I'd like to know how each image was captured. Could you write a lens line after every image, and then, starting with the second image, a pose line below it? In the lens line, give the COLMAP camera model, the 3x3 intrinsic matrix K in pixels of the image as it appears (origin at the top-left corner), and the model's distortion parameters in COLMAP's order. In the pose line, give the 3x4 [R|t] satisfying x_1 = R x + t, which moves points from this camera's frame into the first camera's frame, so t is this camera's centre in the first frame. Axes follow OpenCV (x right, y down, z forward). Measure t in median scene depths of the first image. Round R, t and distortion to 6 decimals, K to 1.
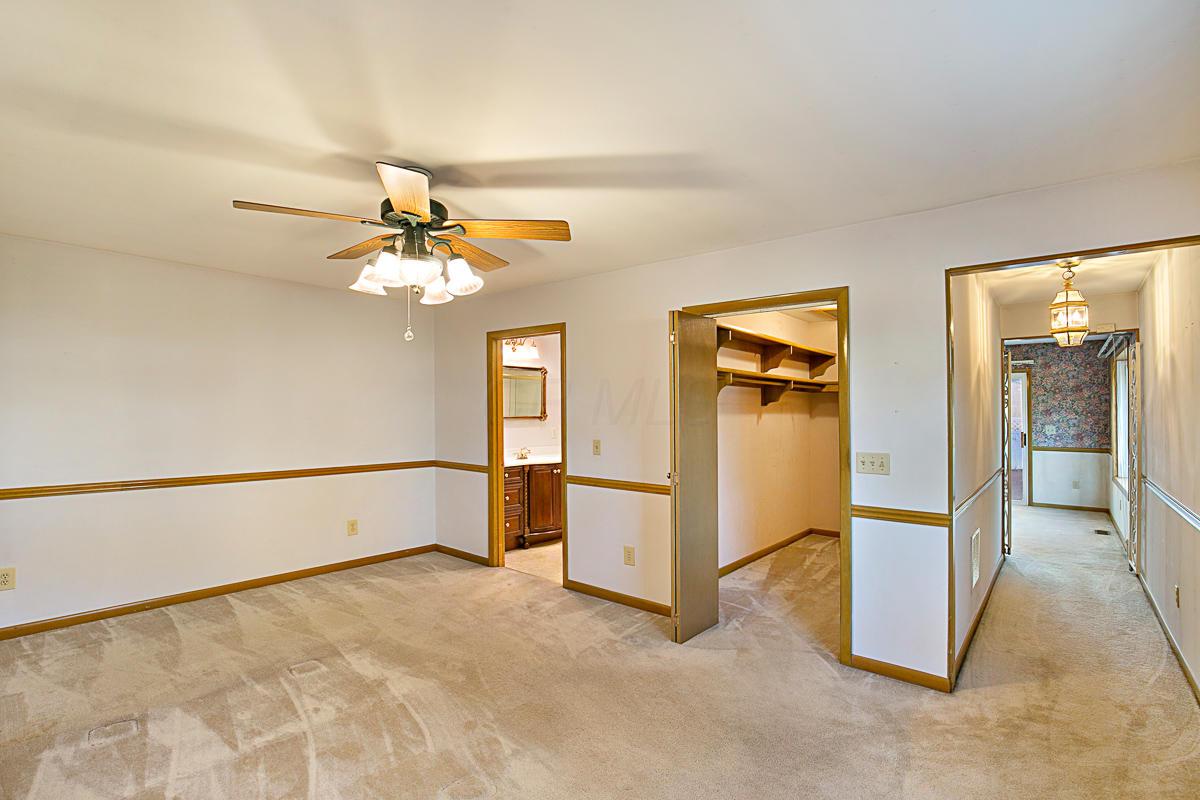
lens RADIAL K [[552.4, 0, 592.3], [0, 552.4, 406.3], [0, 0, 1]] dist [0.015954, -0.006754]
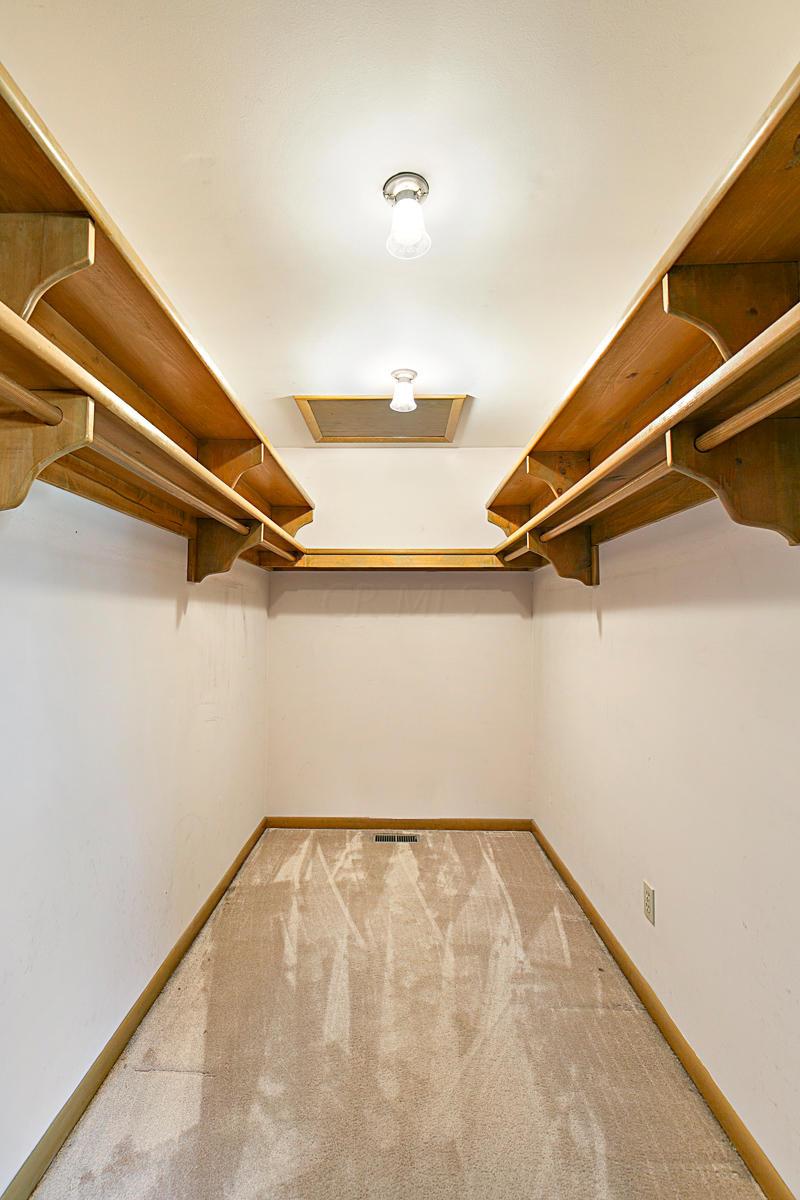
lens RADIAL K [[552.4, 0, 396.4], [0, 552.4, 603.8], [0, 0, 1]] dist [0.015954, -0.006754]
pose [[0.764961, 0.023789, 0.643638, 0.162549], [-0.012263, 0.999674, -0.022375, 0.023143], [-0.643960, 0.009223, 0.765003, 0.592055]]
